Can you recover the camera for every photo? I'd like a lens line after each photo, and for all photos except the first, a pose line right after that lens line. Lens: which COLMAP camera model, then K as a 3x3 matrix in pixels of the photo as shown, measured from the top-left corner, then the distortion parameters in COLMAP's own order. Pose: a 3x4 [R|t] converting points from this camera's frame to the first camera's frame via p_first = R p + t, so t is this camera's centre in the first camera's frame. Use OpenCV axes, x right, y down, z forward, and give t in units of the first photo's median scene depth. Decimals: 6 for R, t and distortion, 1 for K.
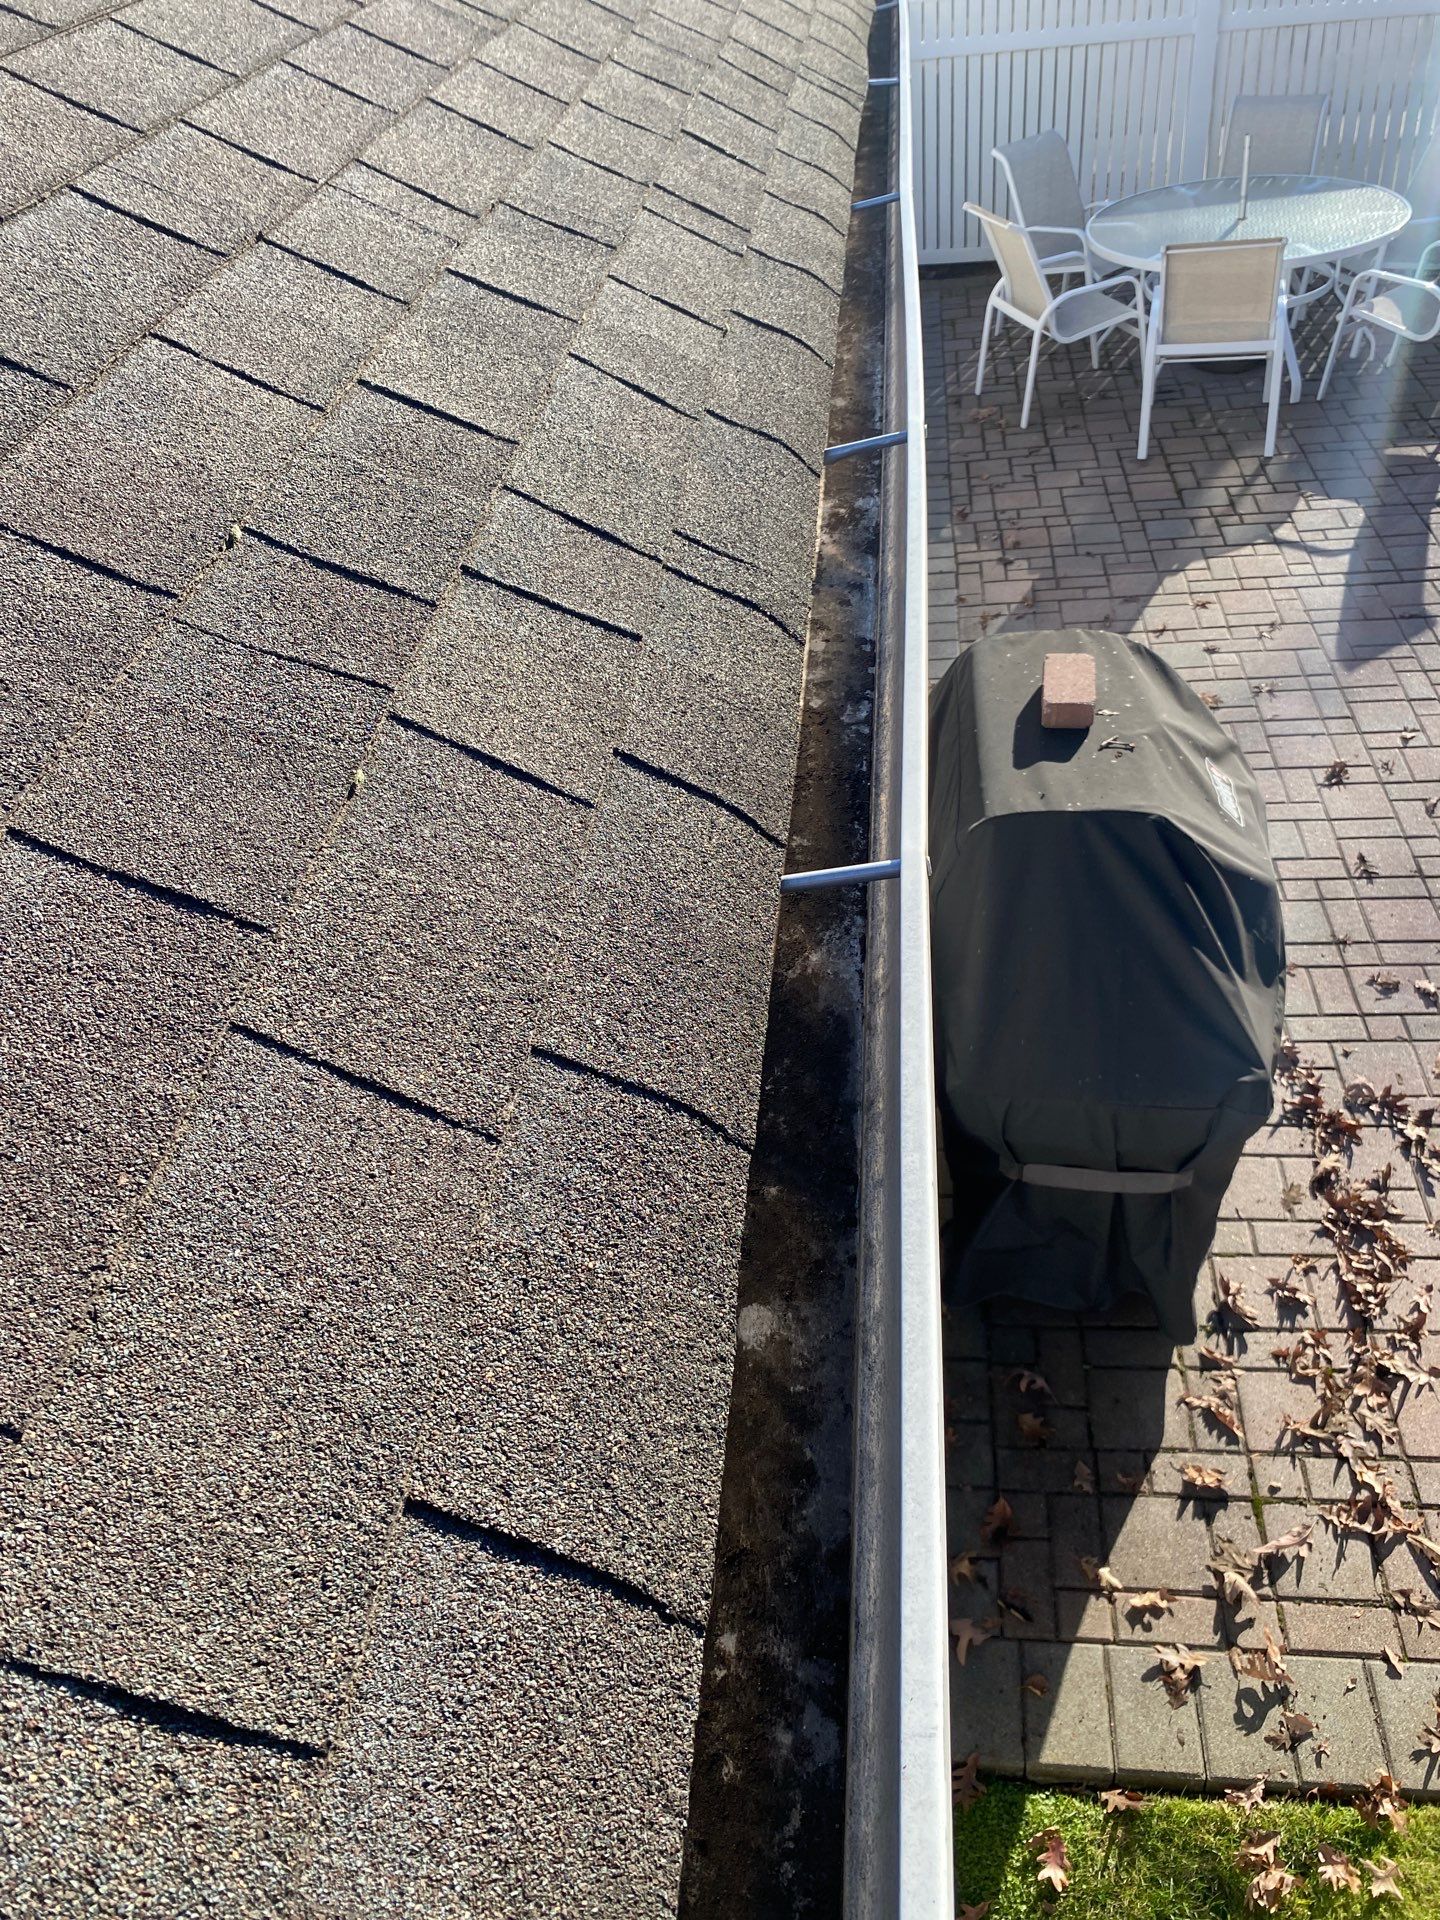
lens RADIAL K [[1479.2, 0, 733.0], [0, 1479.2, 952.5], [0, 0, 1]] dist [0.012011, -0.014083]
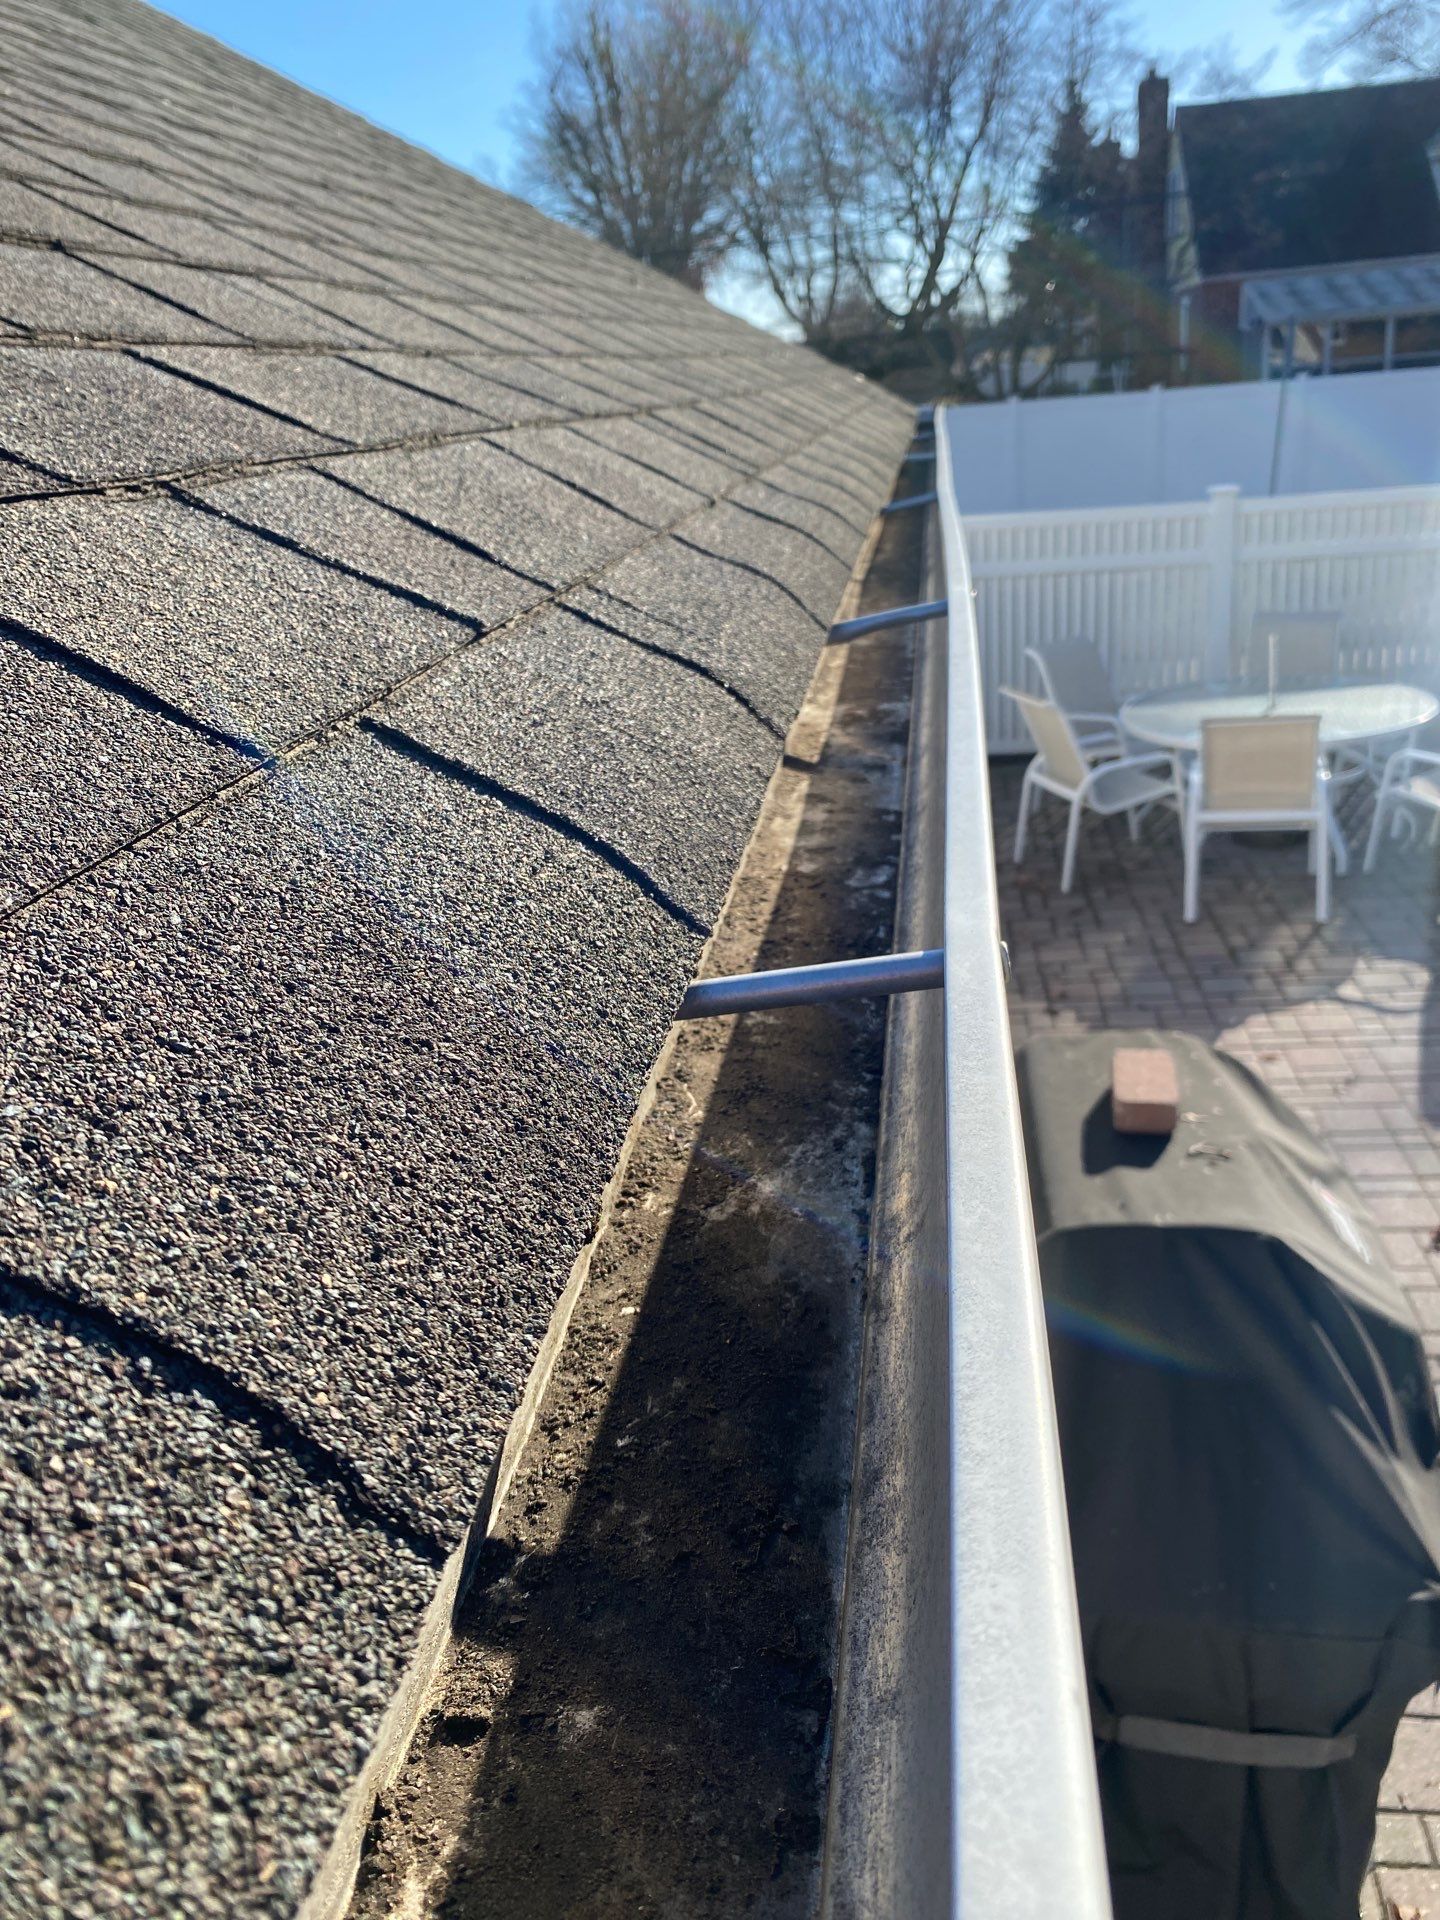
lens RADIAL K [[1479.2, 0, 739.9], [0, 1479.2, 957.7], [0, 0, 1]] dist [0.012011, -0.014083]
pose [[0.999221, 0.026845, -0.028923, 0.043628], [-0.034718, 0.946455, -0.320962, 0.065244], [0.018759, 0.321717, 0.946650, 0.391188]]
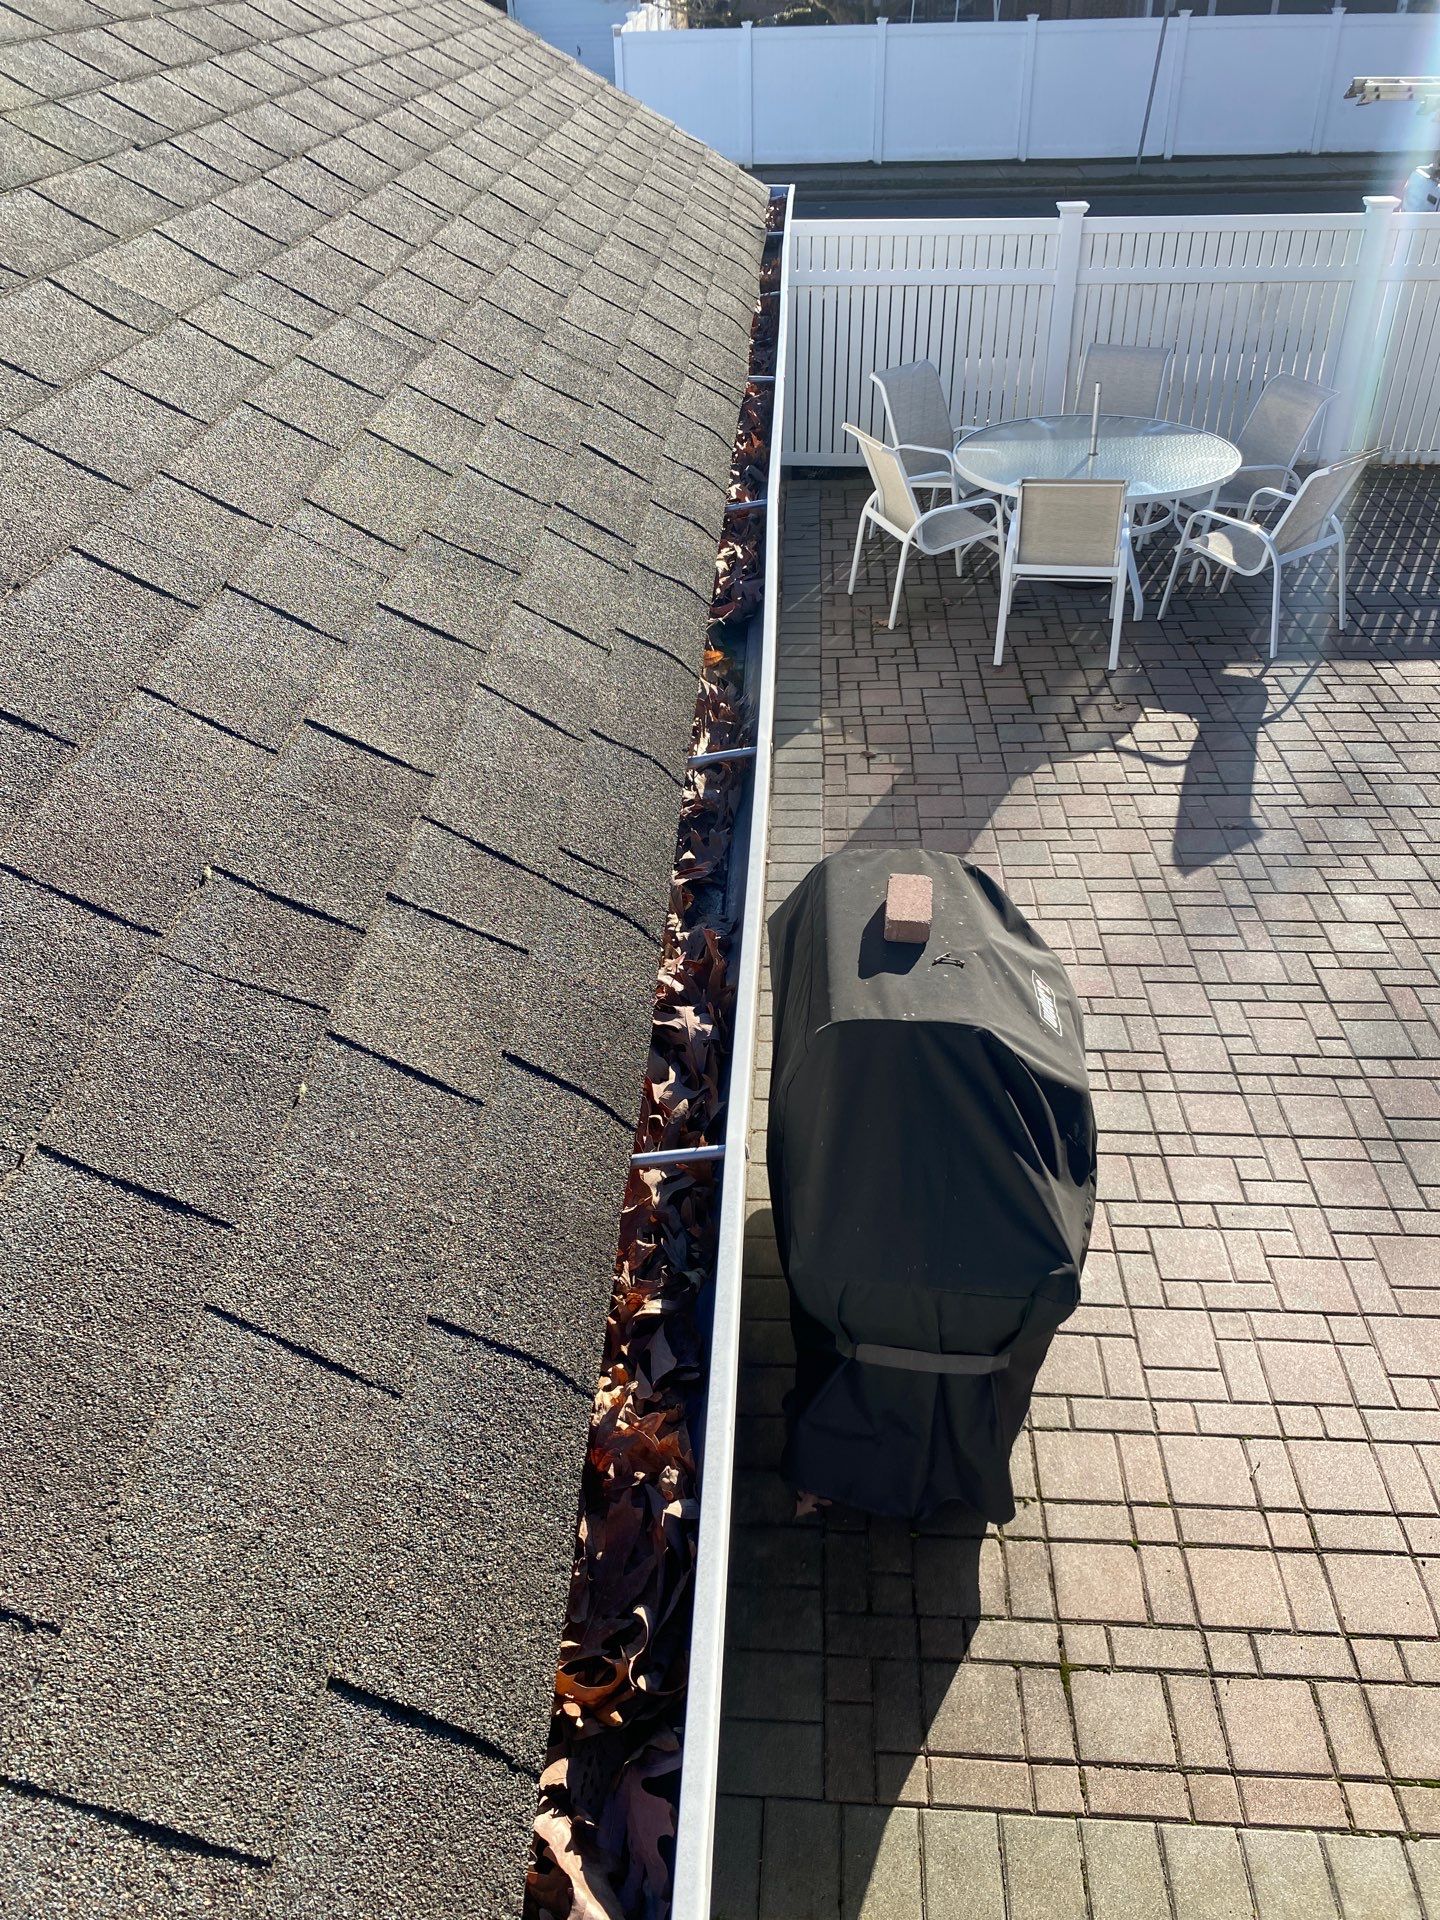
lens RADIAL K [[1479.2, 0, 722.0], [0, 1479.2, 964.6], [0, 0, 1]] dist [0.012011, -0.014083]
pose [[0.995926, 0.044335, 0.078524, 0.002862], [-0.037594, 0.995643, -0.085335, -0.077017], [-0.081965, 0.082035, 0.993253, -0.186304]]
